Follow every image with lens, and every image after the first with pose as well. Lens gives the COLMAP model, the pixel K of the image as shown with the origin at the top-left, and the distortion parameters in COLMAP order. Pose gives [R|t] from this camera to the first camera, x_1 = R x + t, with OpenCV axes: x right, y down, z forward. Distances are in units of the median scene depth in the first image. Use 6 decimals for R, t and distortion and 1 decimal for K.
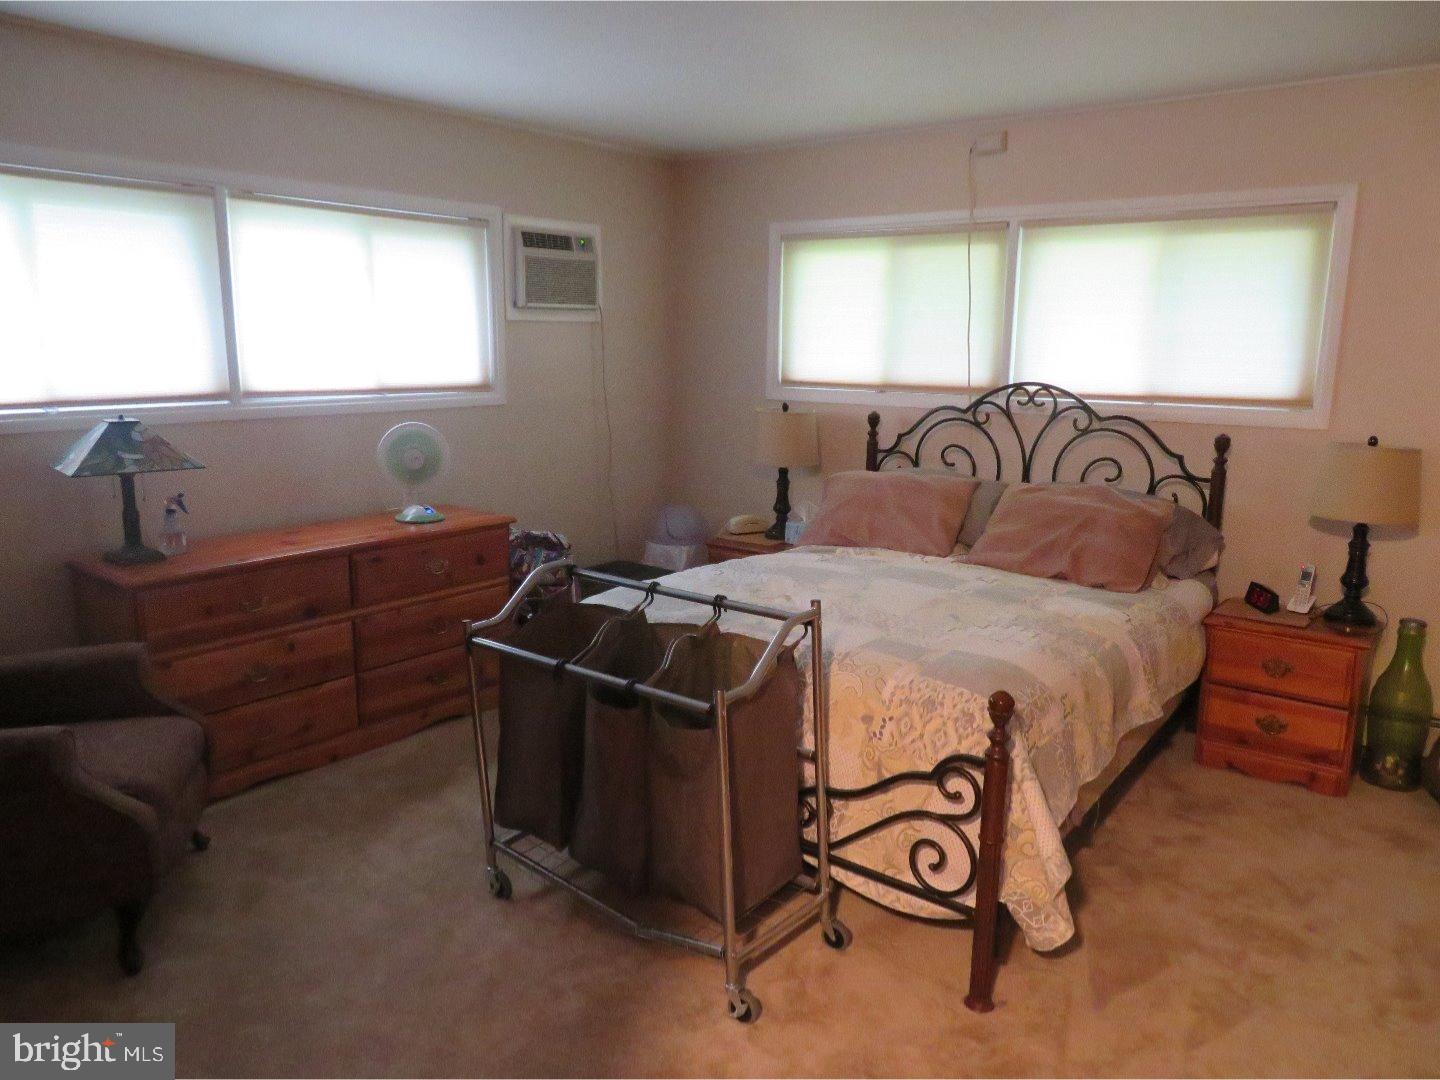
lens RADIAL K [[1029.7, 0, 720.0], [0, 1029.7, 540.0], [0, 0, 1]] dist [-0.010797, 0.003866]
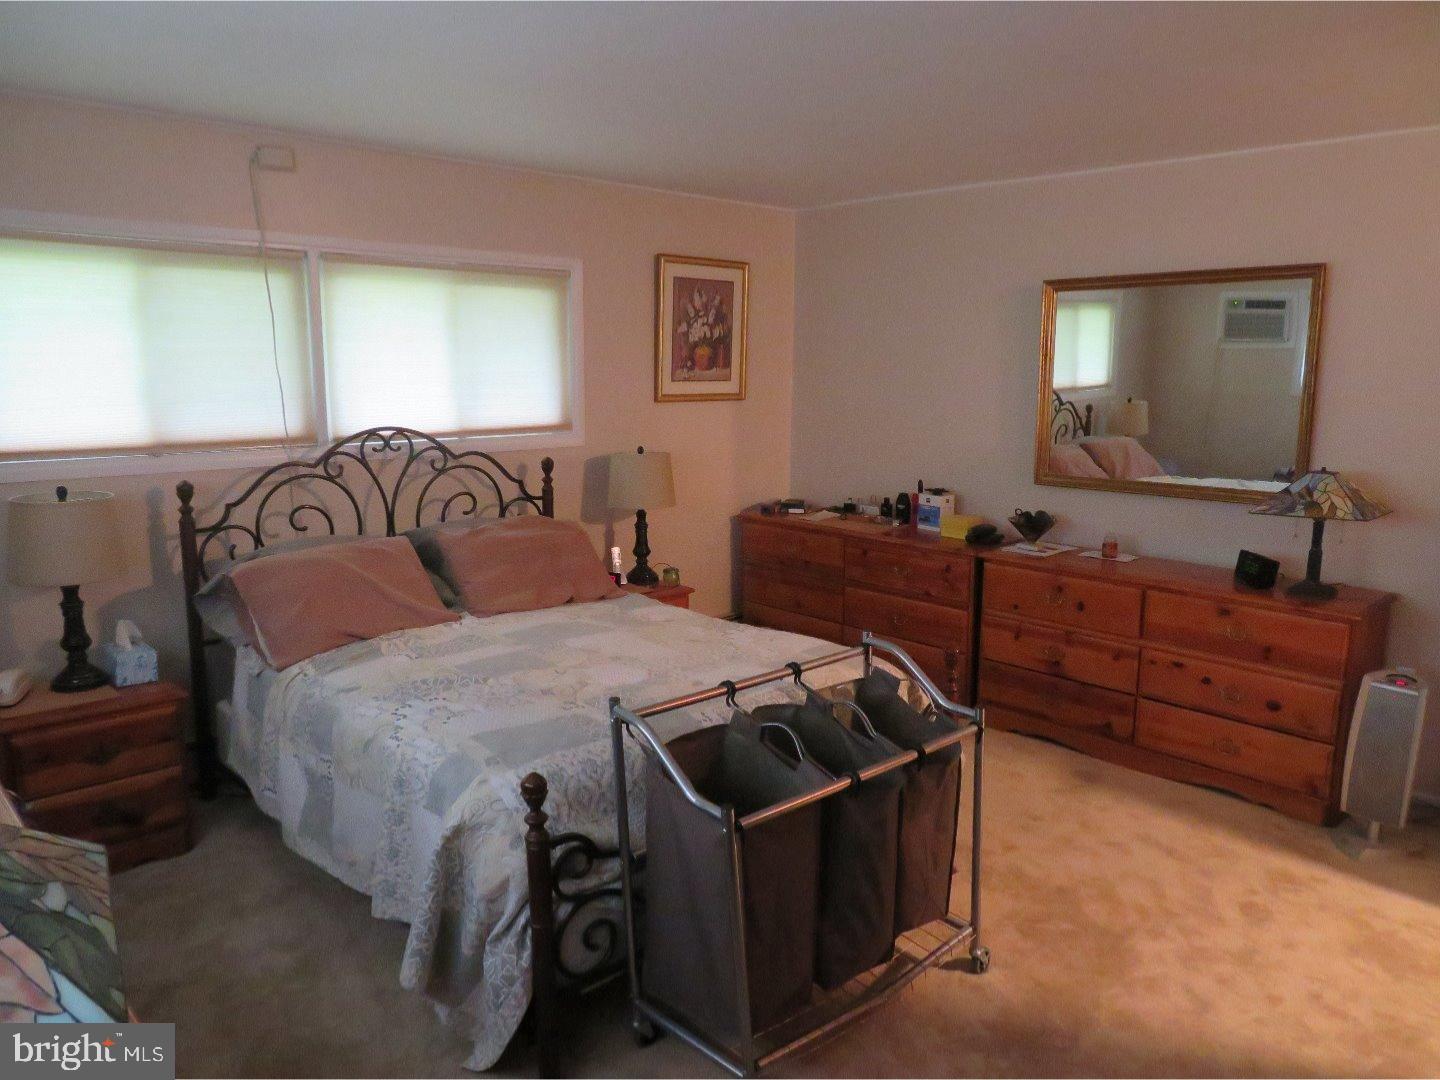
lens RADIAL K [[1029.7, 0, 720.0], [0, 1029.7, 540.0], [0, 0, 1]] dist [-0.010797, 0.003866]
pose [[0.138342, -0.185729, 0.972814, -0.600144], [0.178050, 0.970919, 0.160047, -0.148287], [-0.974248, 0.151068, 0.167388, 0.550494]]
